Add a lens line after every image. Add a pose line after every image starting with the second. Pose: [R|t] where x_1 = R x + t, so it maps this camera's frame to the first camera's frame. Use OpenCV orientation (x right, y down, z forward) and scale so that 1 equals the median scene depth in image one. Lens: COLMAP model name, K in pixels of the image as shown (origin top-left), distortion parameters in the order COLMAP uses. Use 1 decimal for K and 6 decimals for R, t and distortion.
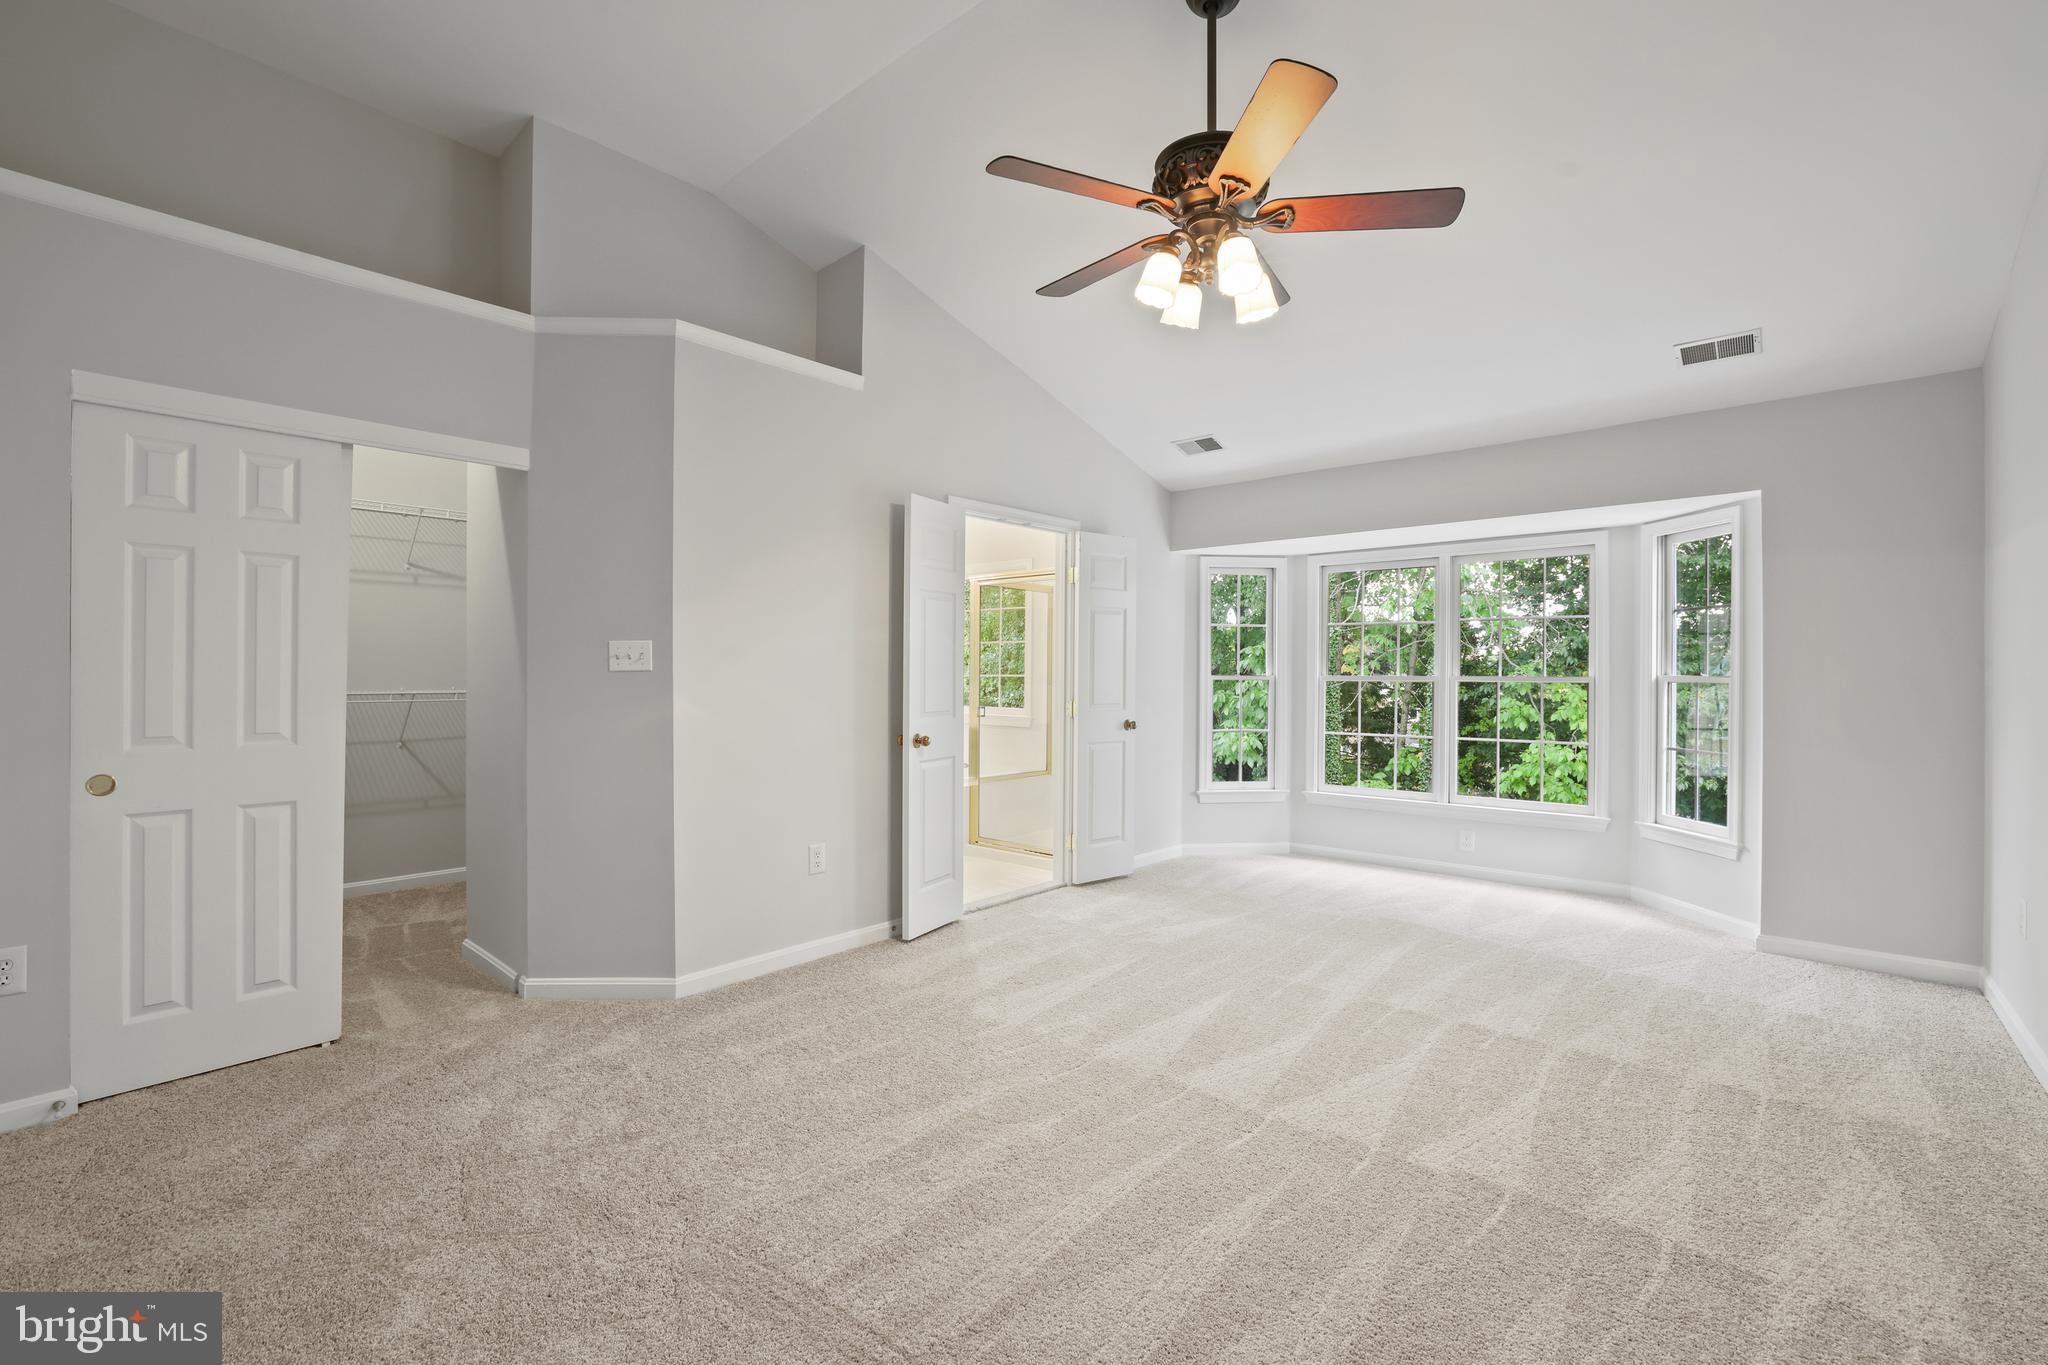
lens RADIAL K [[894.0, 0, 1043.2], [0, 894.0, 670.1], [0, 0, 1]] dist [-0.059380, 0.023108]
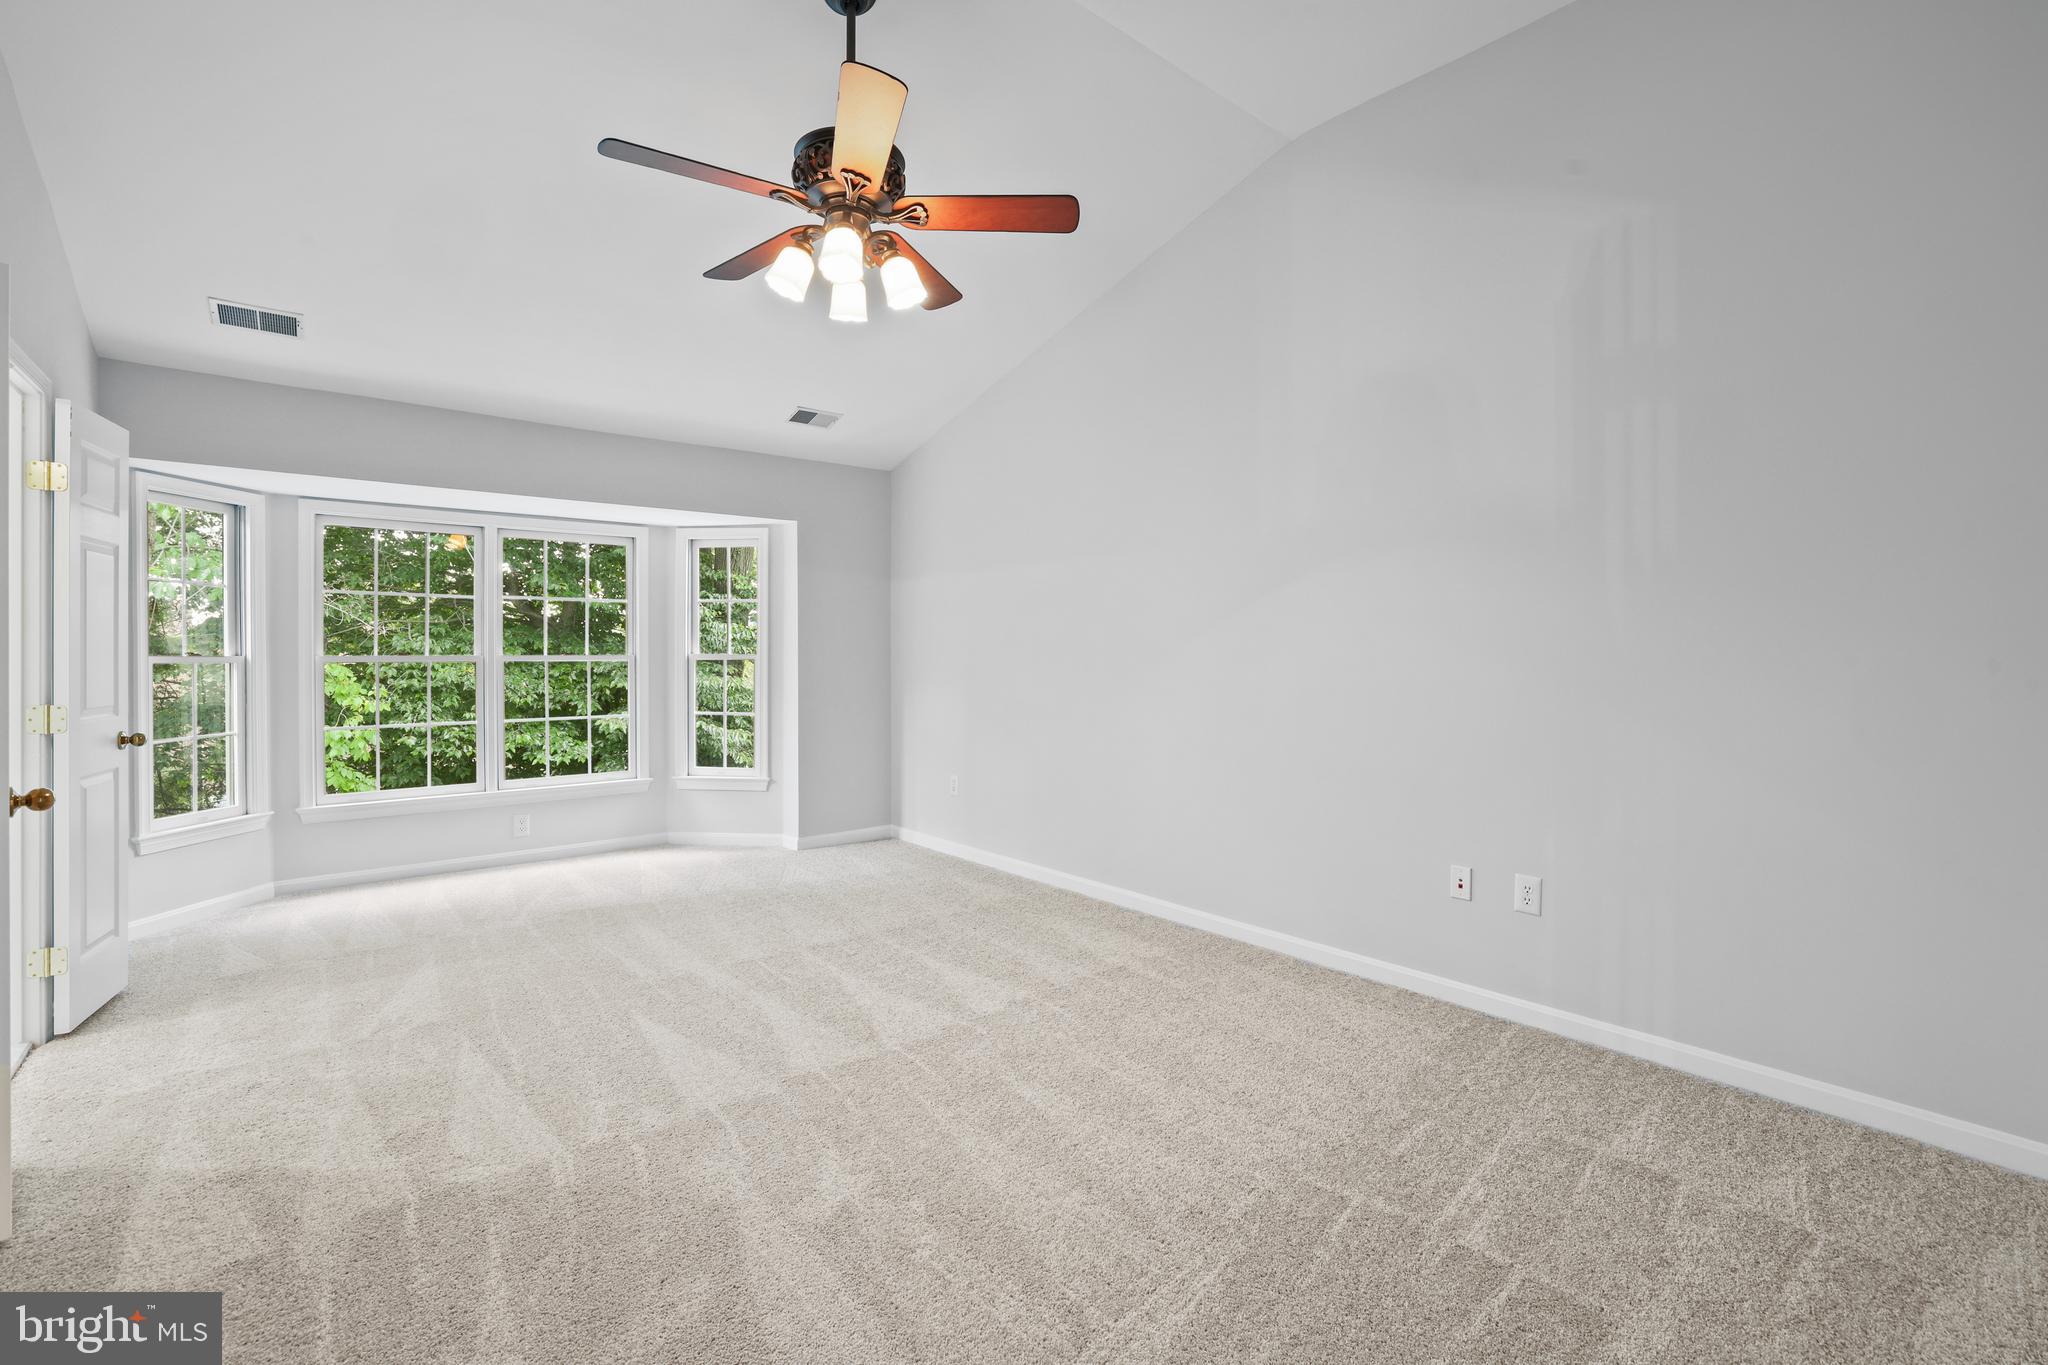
lens RADIAL K [[885.0, 0, 1027.6], [0, 885.0, 650.8], [0, 0, 1]] dist [-0.021751, 0.000371]
pose [[0.146388, -0.000788, 0.989227, -0.517099], [-0.002754, 0.999995, 0.001204, -0.001110], [-0.989223, -0.002900, 0.146385, 0.415252]]
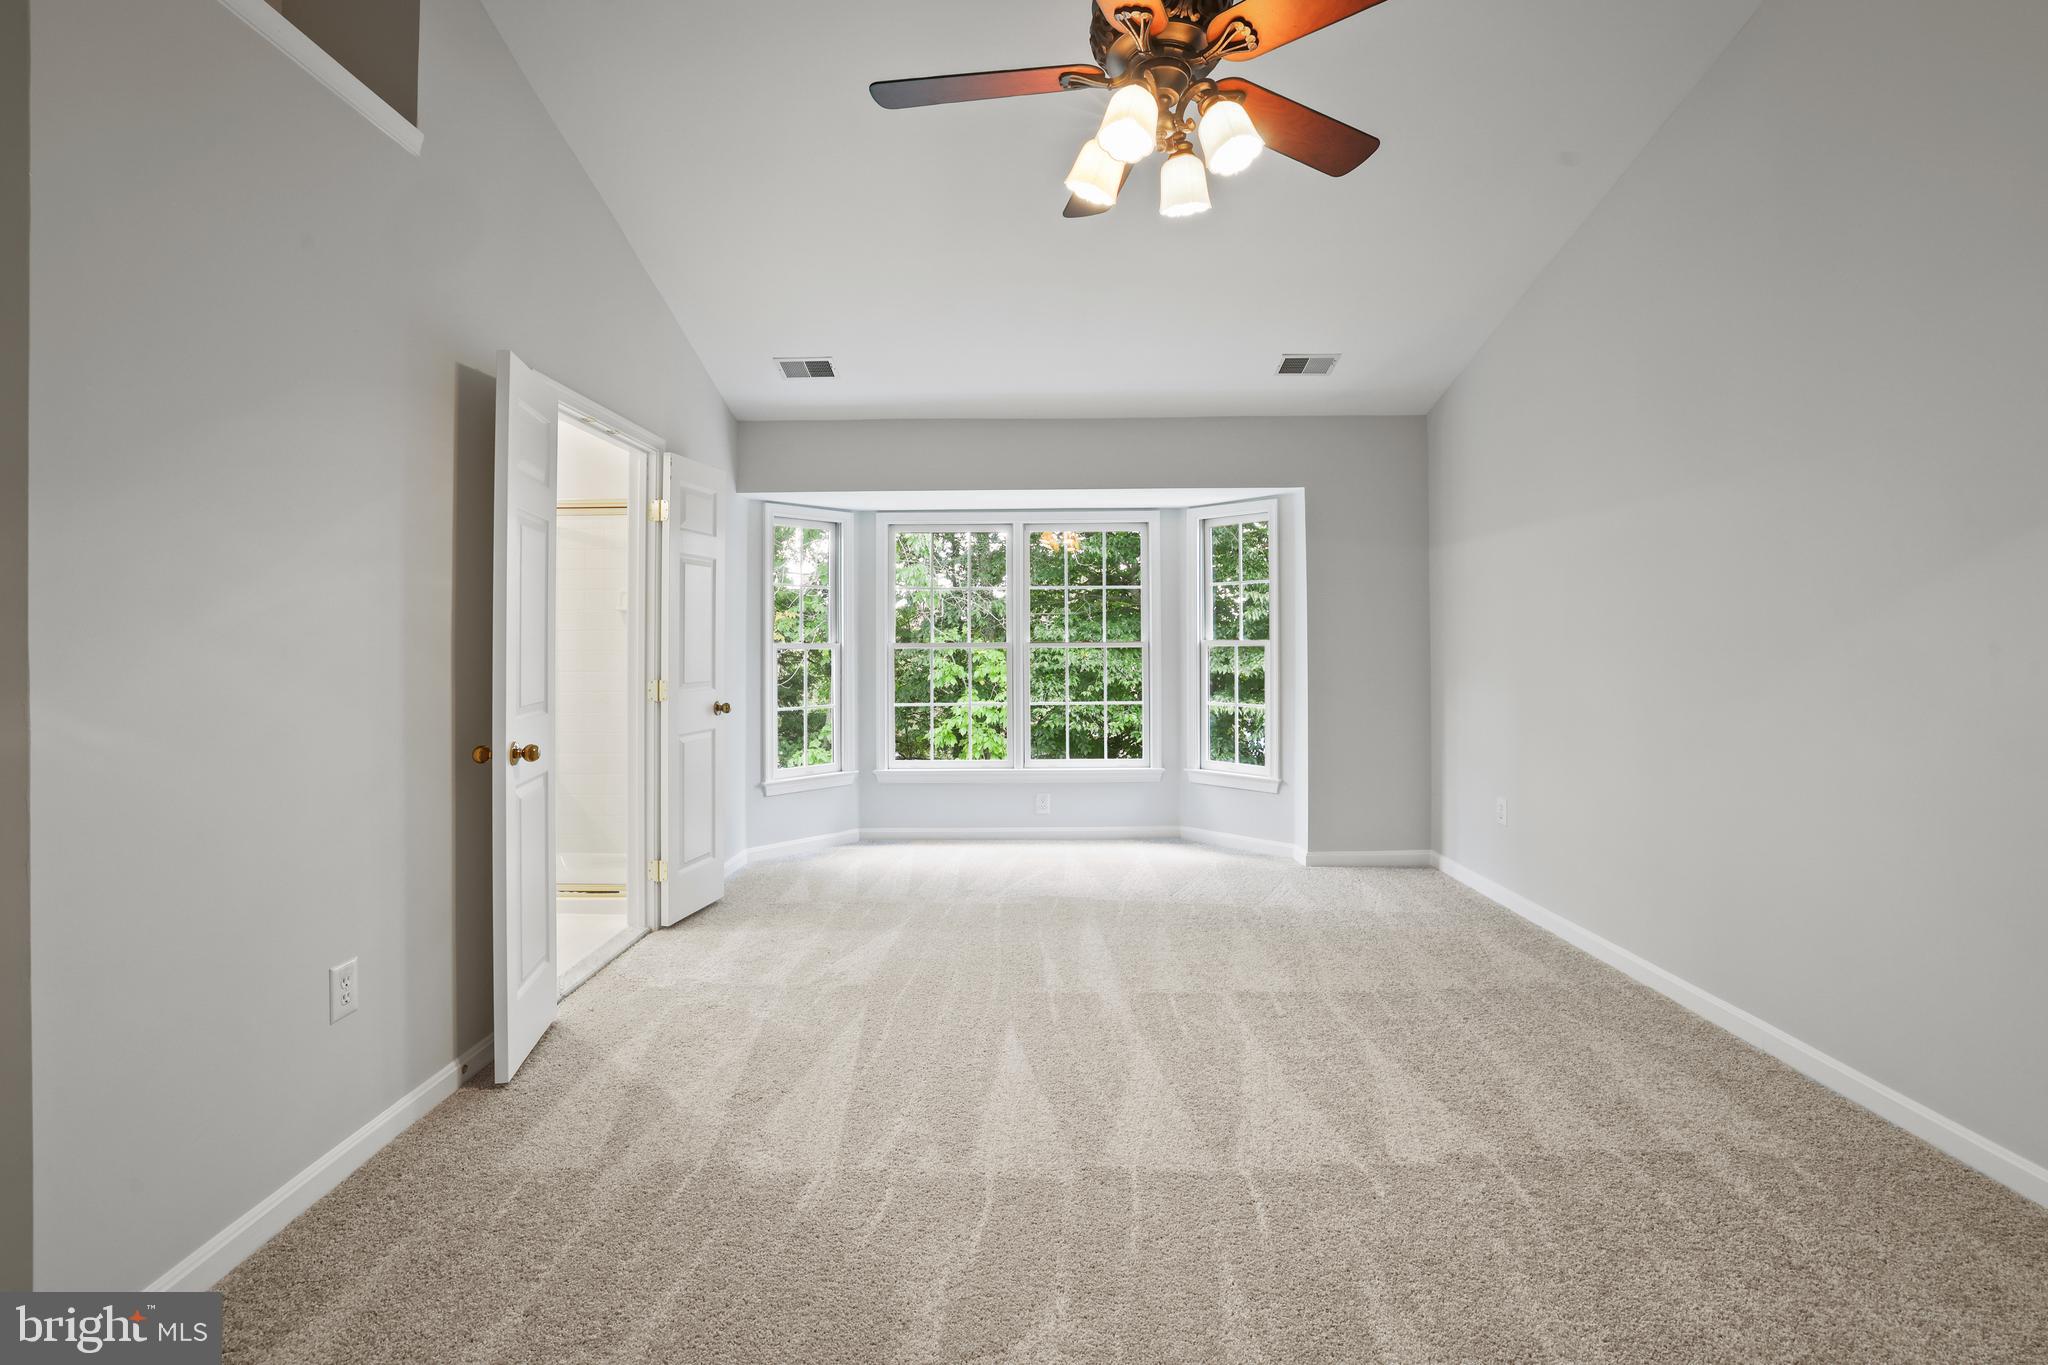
lens RADIAL K [[885.4, 0, 1029.9], [0, 885.4, 631.1], [0, 0, 1]] dist [-0.052724, 0.020576]
pose [[0.754134, 0.000109, 0.656721, -0.270553], [0.004763, 0.999973, -0.005637, -0.000370], [-0.656704, 0.007379, 0.754112, 0.315795]]
